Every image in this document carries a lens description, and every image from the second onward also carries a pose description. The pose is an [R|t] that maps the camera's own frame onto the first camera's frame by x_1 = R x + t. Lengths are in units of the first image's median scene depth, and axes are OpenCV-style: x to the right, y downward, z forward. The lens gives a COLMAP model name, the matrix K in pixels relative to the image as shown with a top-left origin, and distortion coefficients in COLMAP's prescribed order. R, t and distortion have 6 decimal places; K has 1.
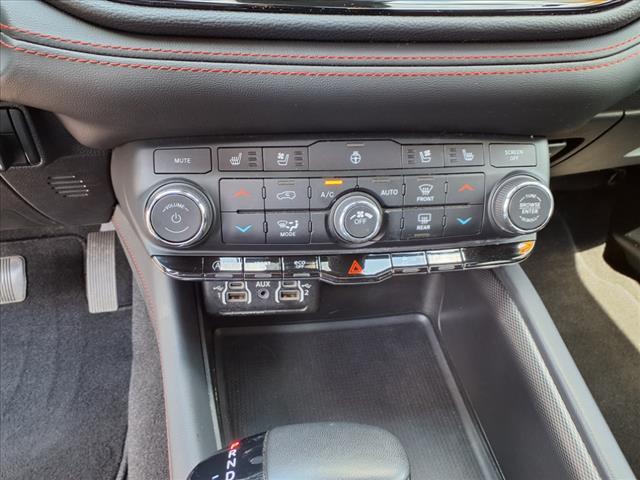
lens RADIAL K [[532.5, 0, 320.0], [0, 532.5, 240.0], [0, 0, 1]] dist [0.084939, -0.159788]
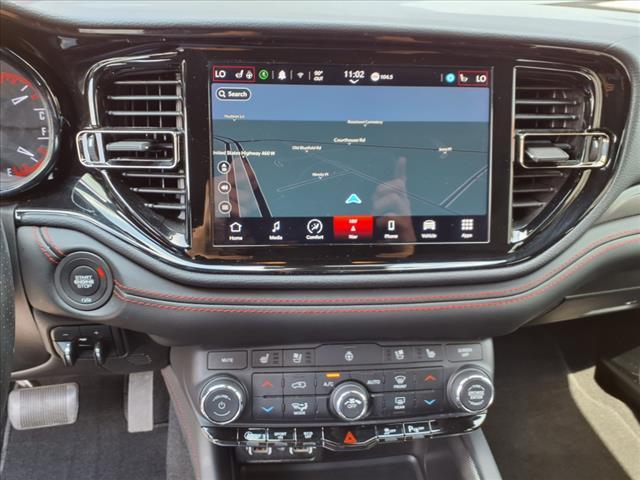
lens RADIAL K [[533.8, 0, 320.0], [0, 533.8, 240.0], [0, 0, 1]] dist [0.013317, -0.016992]
pose [[0.999377, 0.006975, -0.034610, 0.035877], [-0.012387, 0.987245, -0.158723, -0.227906], [0.033061, 0.159052, 0.986716, -0.423577]]
